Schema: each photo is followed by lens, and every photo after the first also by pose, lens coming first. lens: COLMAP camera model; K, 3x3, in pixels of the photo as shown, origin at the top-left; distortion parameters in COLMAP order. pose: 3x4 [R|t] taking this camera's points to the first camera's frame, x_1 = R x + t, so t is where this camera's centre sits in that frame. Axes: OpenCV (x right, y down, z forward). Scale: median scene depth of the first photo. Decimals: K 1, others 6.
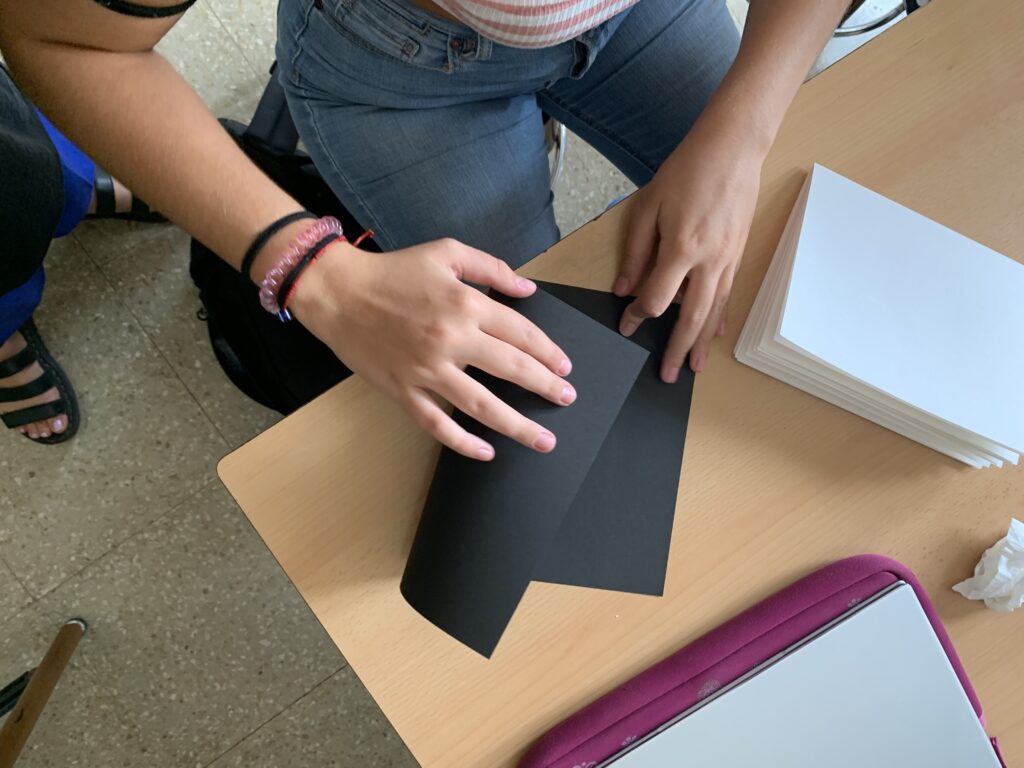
lens RADIAL K [[789.9, 0, 527.1], [0, 789.9, 379.8], [0, 0, 1]] dist [0.011806, 0.005627]
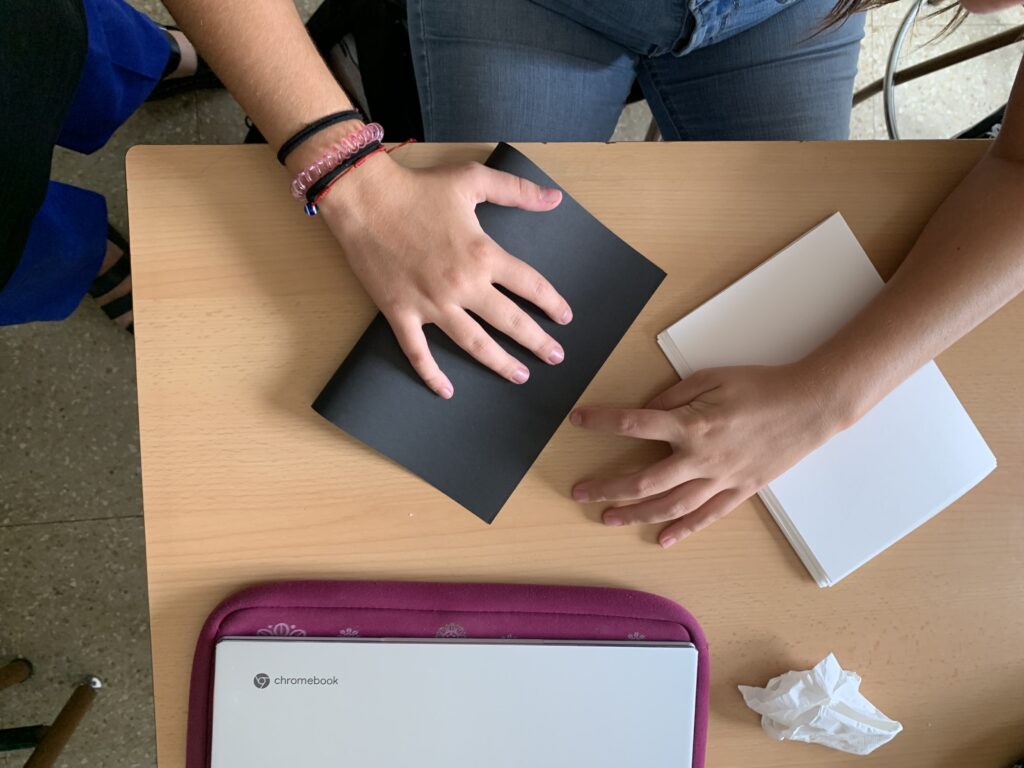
lens RADIAL K [[789.9, 0, 522.0], [0, 789.9, 375.8], [0, 0, 1]] dist [0.011806, 0.005627]
pose [[0.856926, 0.514419, -0.032418, 0.147740], [-0.515408, 0.855874, -0.042834, 0.110811], [0.005711, 0.053414, 0.998556, 0.049842]]
